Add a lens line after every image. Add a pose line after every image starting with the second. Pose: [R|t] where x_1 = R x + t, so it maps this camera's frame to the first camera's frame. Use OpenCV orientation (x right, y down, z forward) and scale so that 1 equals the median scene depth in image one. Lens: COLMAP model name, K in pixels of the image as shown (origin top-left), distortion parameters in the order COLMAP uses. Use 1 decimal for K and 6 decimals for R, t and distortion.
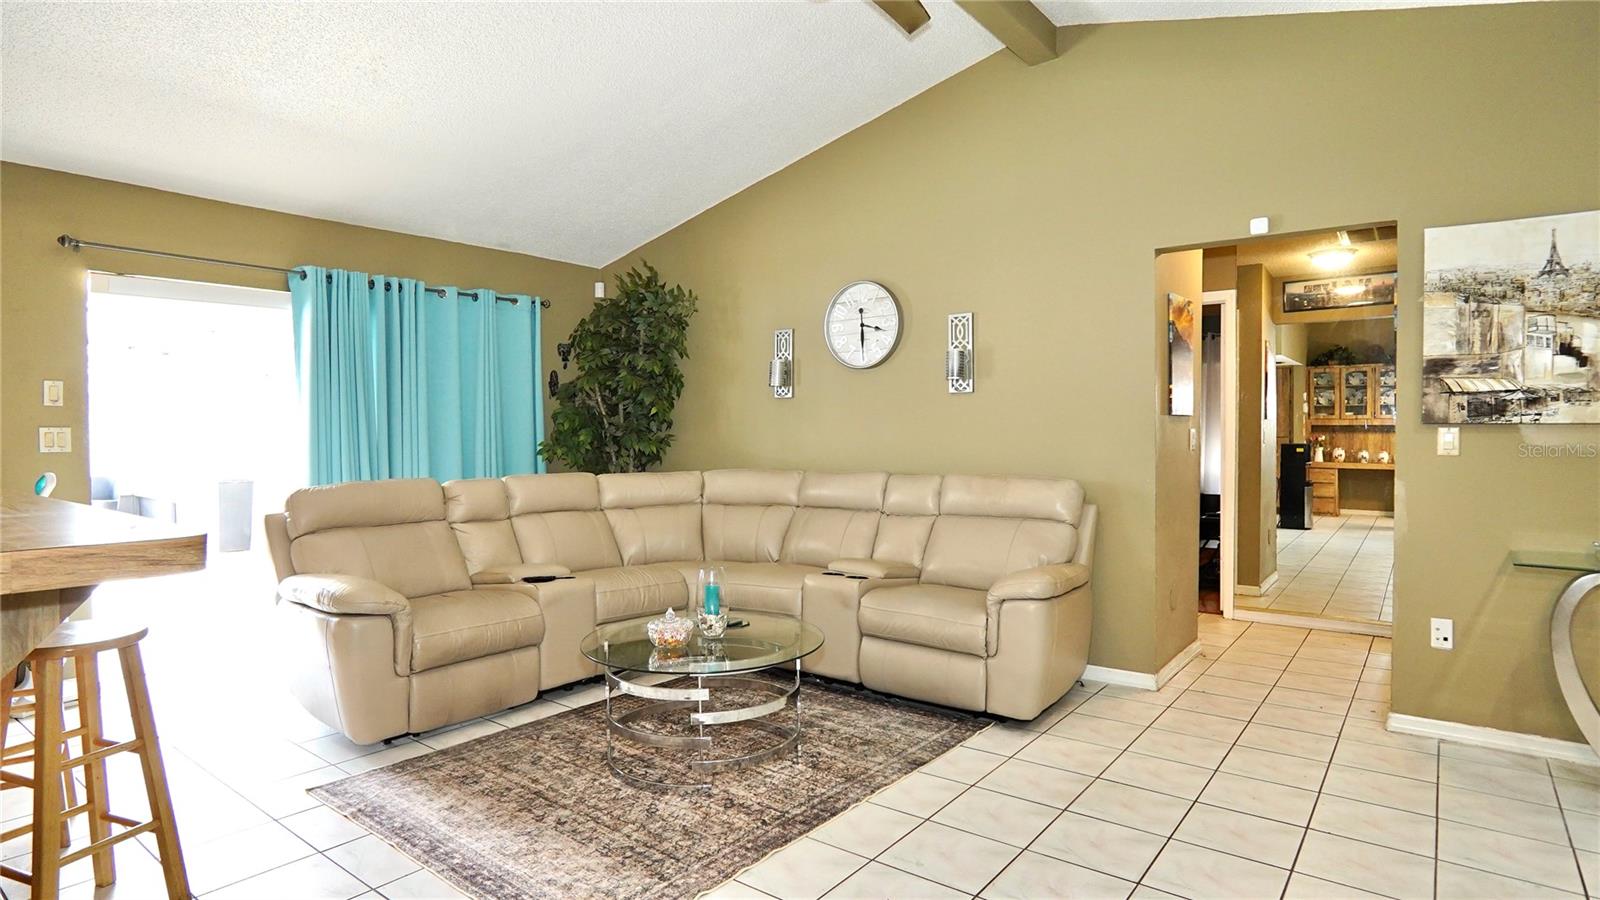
lens RADIAL K [[855.3, 0, 785.5], [0, 855.3, 448.8], [0, 0, 1]] dist [-0.018136, 0.001837]
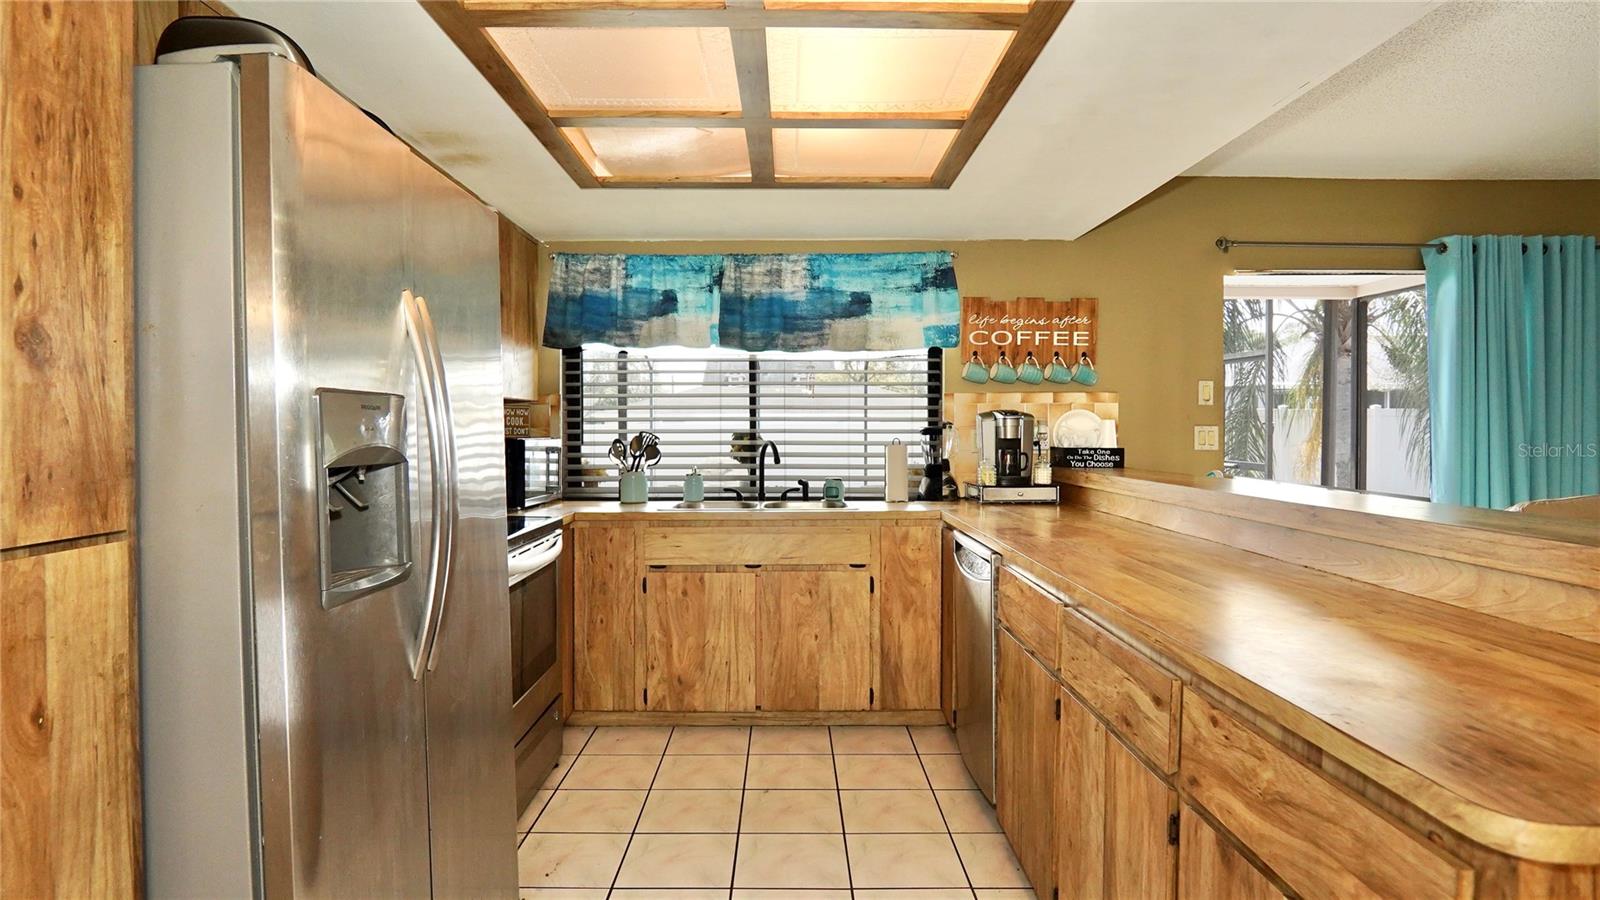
lens RADIAL K [[855.3, 0, 789.1], [0, 855.3, 445.5], [0, 0, 1]] dist [-0.018136, 0.001837]
pose [[0.620086, 0.018644, -0.784313, -0.487719], [-0.021038, 0.999753, 0.007132, 0.002613], [0.784252, 0.012078, 0.620325, -0.065777]]
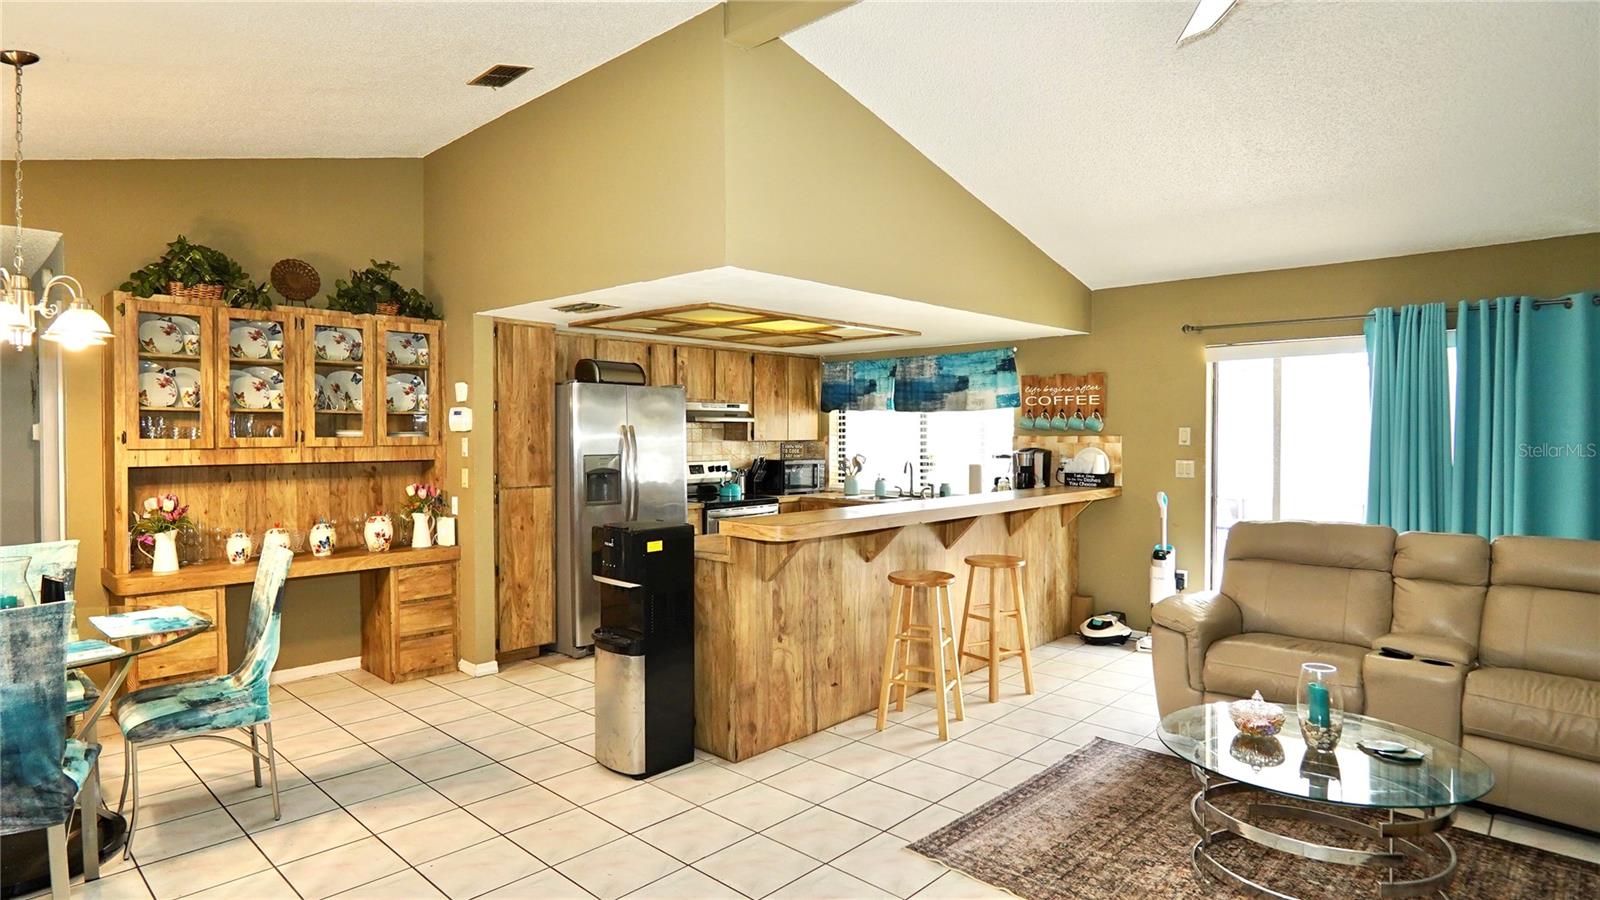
lens RADIAL K [[855.3, 0, 791.2], [0, 855.3, 446.5], [0, 0, 1]] dist [-0.018136, 0.001837]
pose [[-0.077805, 0.019855, -0.996771, 0.841883], [-0.022312, 0.999517, 0.021652, -0.086931], [0.996719, 0.023925, -0.077324, 0.600730]]
